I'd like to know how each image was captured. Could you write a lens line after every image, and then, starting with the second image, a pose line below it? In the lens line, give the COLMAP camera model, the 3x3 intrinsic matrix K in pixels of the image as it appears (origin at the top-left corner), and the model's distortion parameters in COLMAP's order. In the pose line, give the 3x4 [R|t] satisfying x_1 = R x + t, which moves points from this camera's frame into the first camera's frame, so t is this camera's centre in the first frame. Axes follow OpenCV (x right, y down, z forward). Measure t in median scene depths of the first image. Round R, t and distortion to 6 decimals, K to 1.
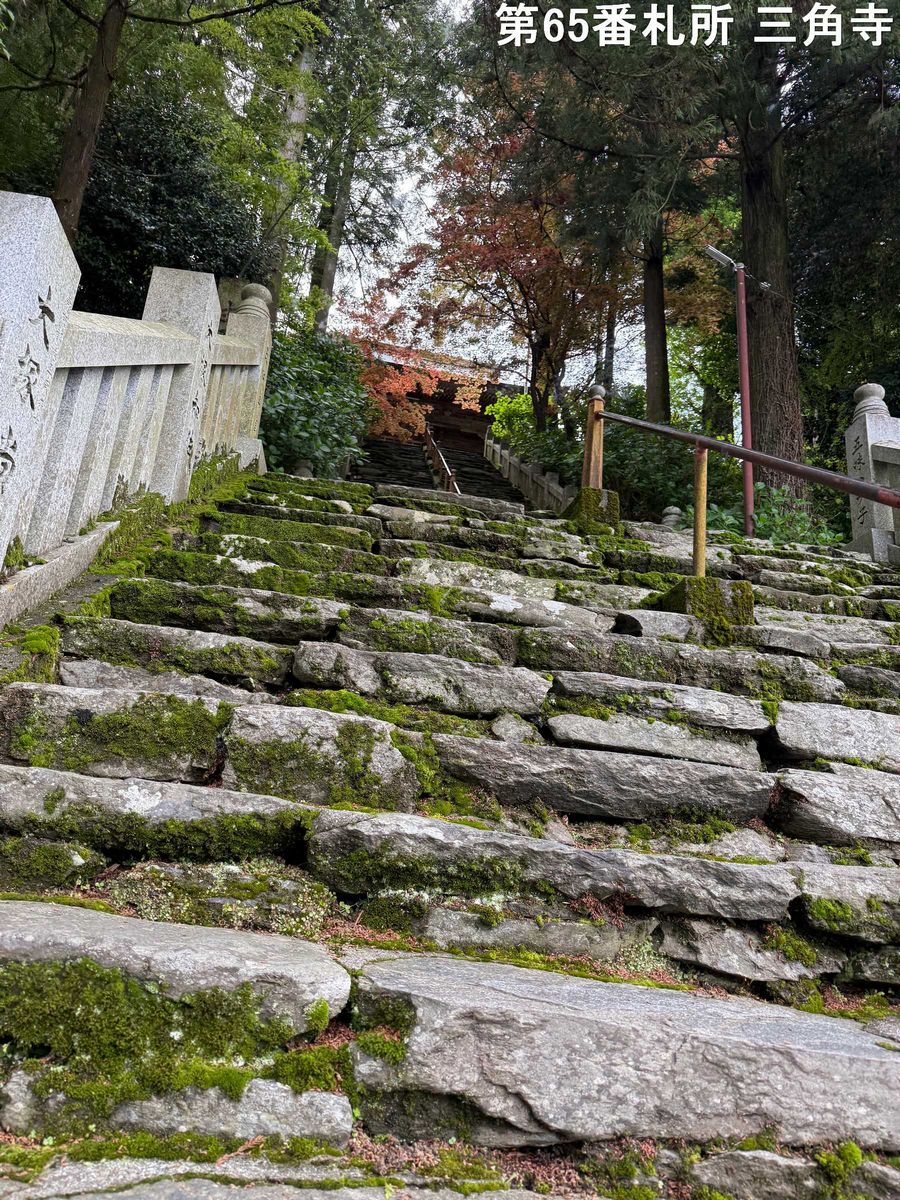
lens RADIAL K [[856.5, 0, 450.0], [0, 856.5, 600.0], [0, 0, 1]] dist [0.124800, -0.001352]
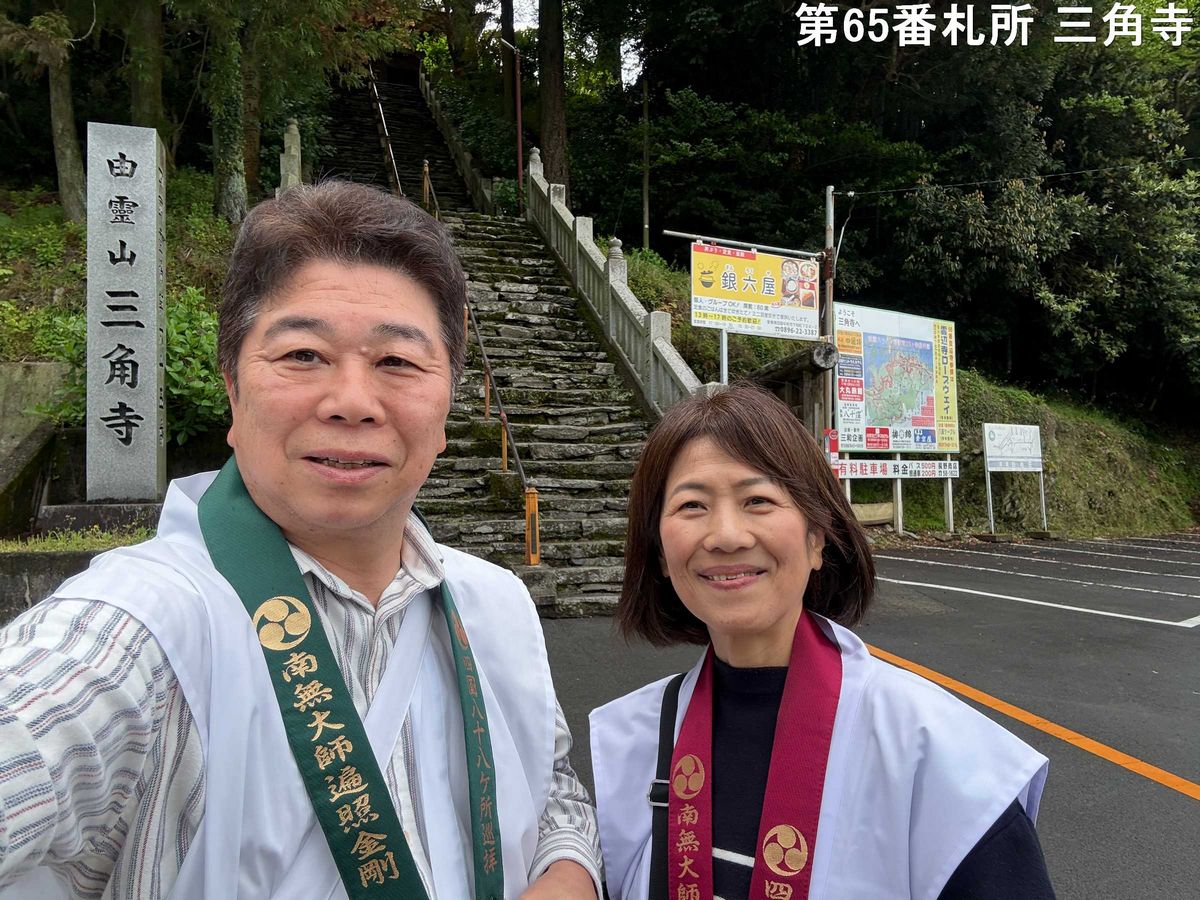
lens RADIAL K [[835.9, 0, 592.6], [0, 835.9, 468.1], [0, 0, 1]] dist [0.123137, -0.158786]
pose [[0.981321, -0.095987, 0.166718, 0.036028], [0.038829, 0.947620, 0.317032, -0.037405], [-0.188416, -0.304637, 0.933646, -0.494688]]
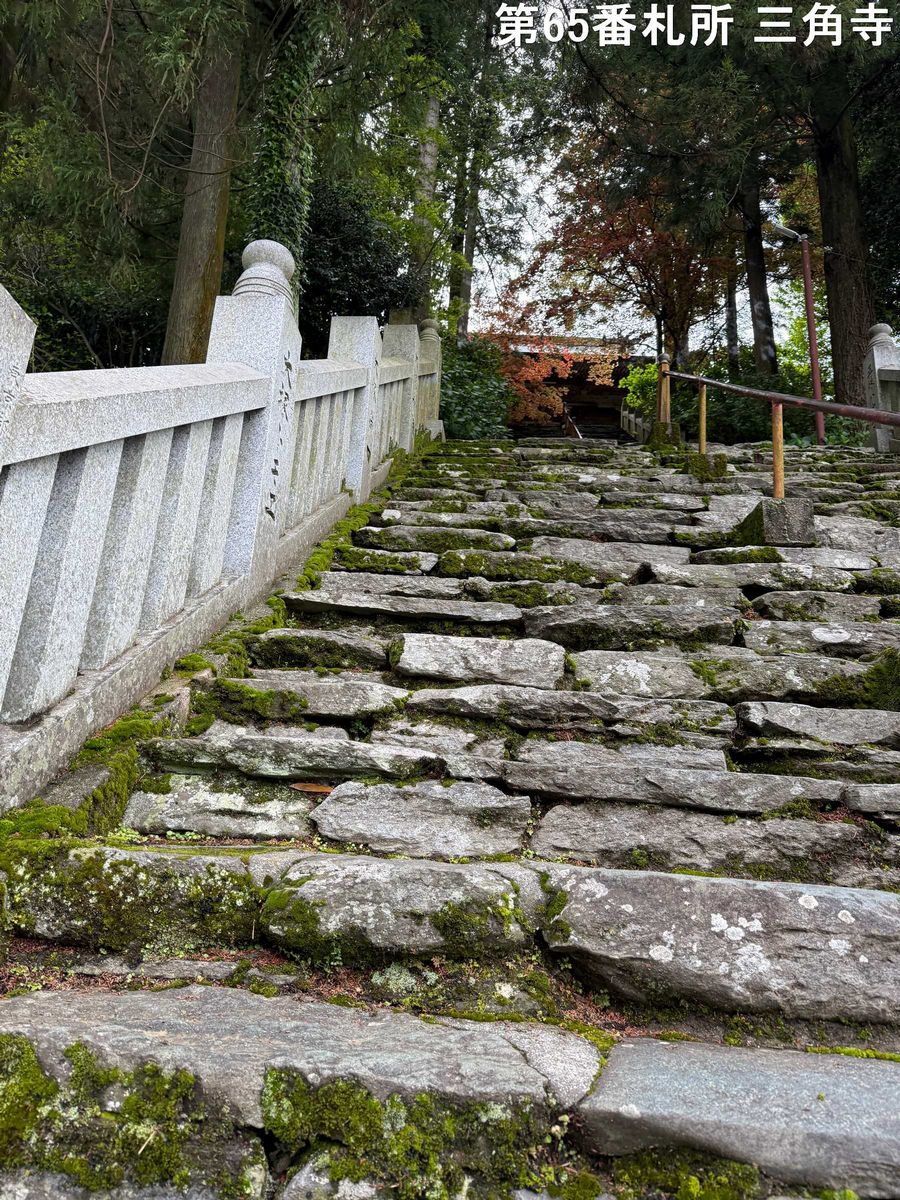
lens RADIAL K [[856.5, 0, 450.0], [0, 856.5, 600.0], [0, 0, 1]] dist [0.124800, -0.001352]
pose [[0.979507, -0.085724, -0.182258, 0.012283], [0.087708, 0.996142, 0.002841, 0.032209], [0.181312, -0.018768, 0.983247, -0.126635]]
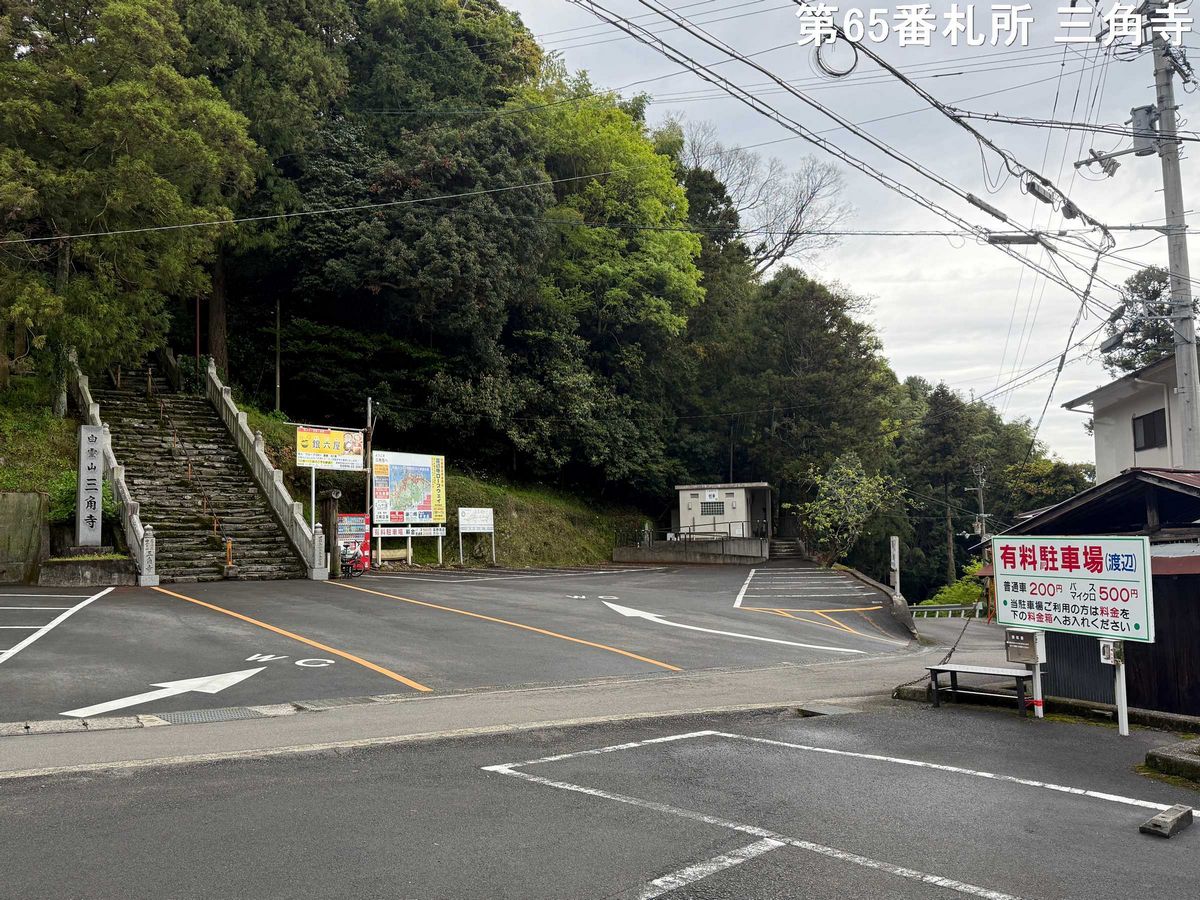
lens RADIAL K [[992.6, 0, 600.0], [0, 992.6, 450.0], [0, 0, 1]] dist [0.222293, -0.489845]
pose [[0.858152, -0.062362, 0.509594, -0.161525], [-0.069413, 0.969387, 0.235521, -0.345808], [-0.508681, -0.237485, 0.827553, -1.381544]]
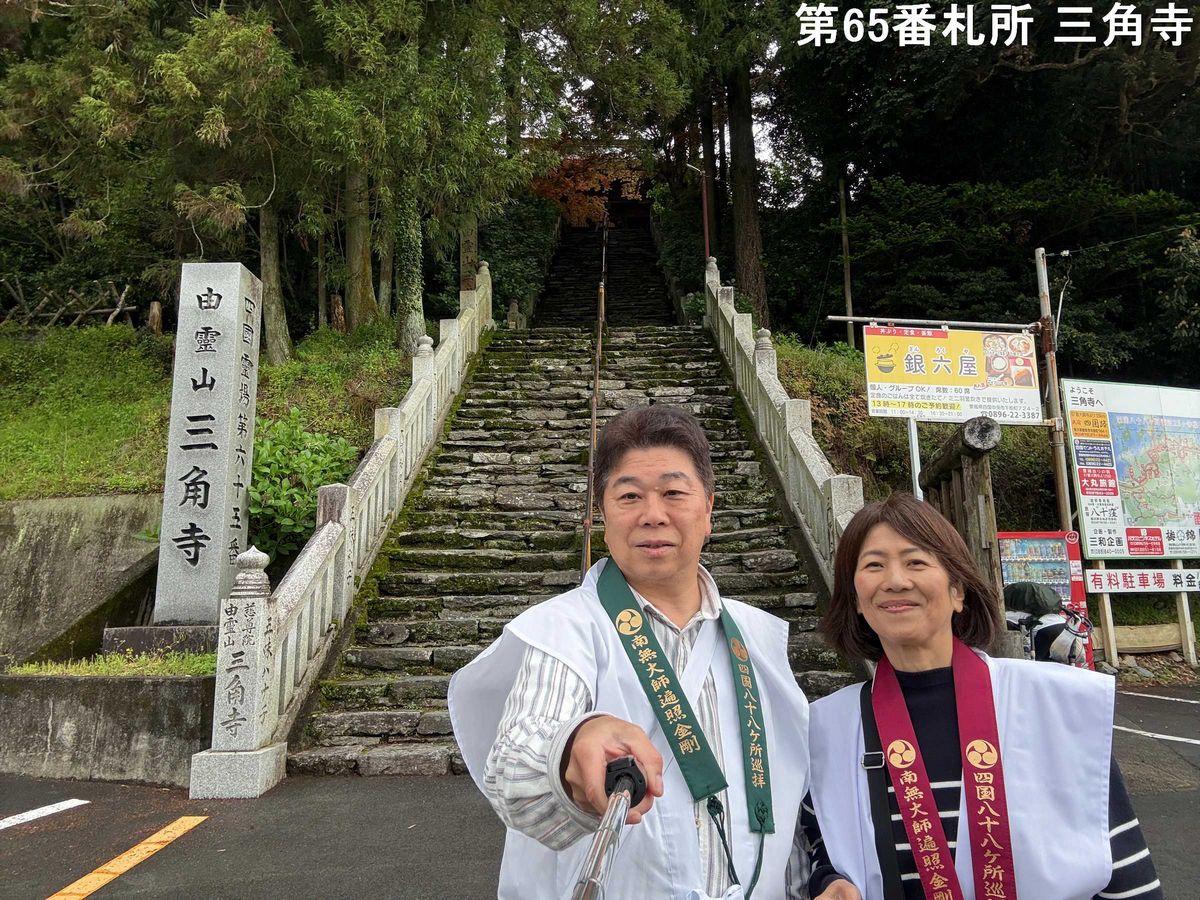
lens RADIAL K [[813.9, 0, 602.8], [0, 813.9, 454.7], [0, 0, 1]] dist [0.114397, -0.140812]
pose [[0.983696, -0.128503, -0.125812, 0.110360], [0.145572, 0.979748, 0.137489, -0.013243], [0.105596, -0.153563, 0.982481, -0.445608]]
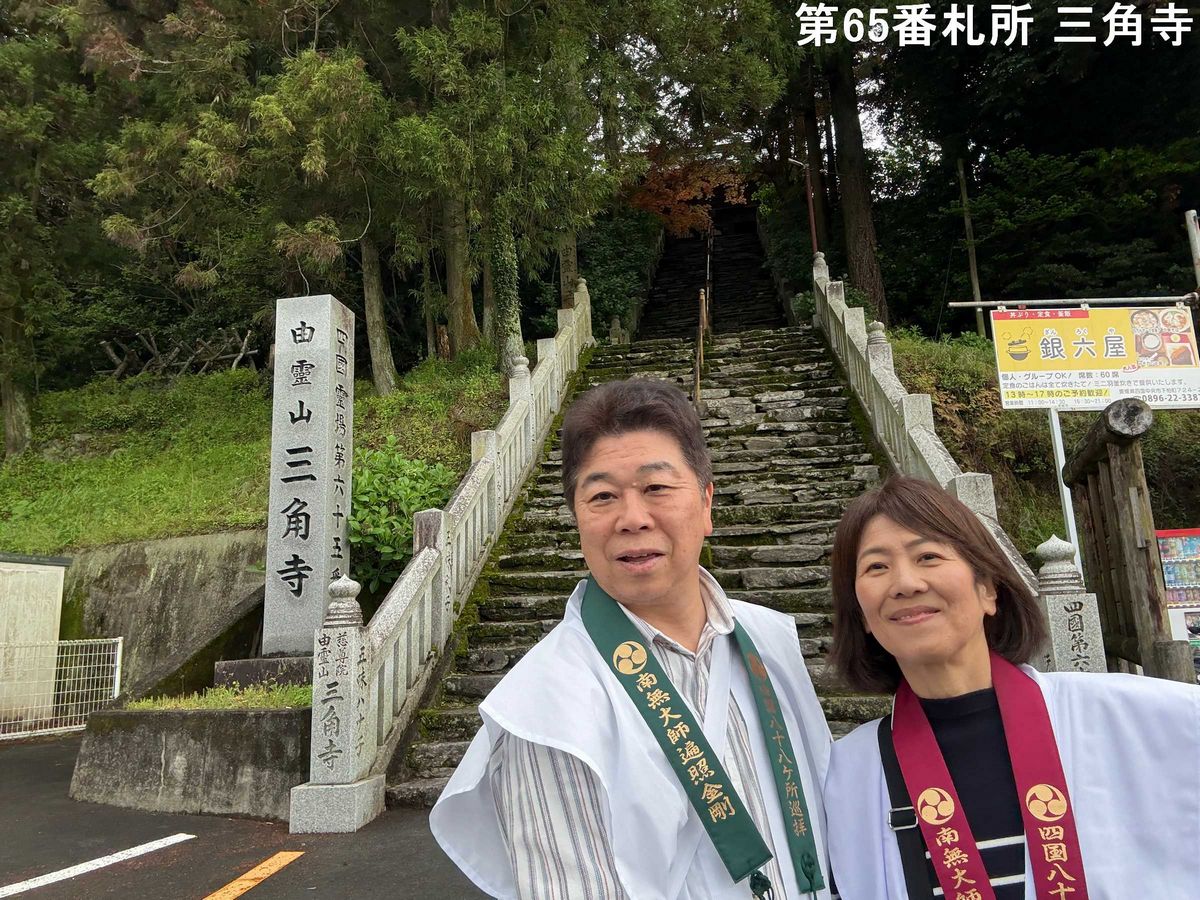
lens RADIAL K [[827.6, 0, 612.6], [0, 827.6, 461.8], [0, 0, 1]] dist [0.115572, -0.155174]
pose [[0.950079, -0.182891, -0.252785, 0.117350], [0.213839, 0.971665, 0.100701, -0.008407], [0.227205, -0.149729, 0.962268, -0.434009]]
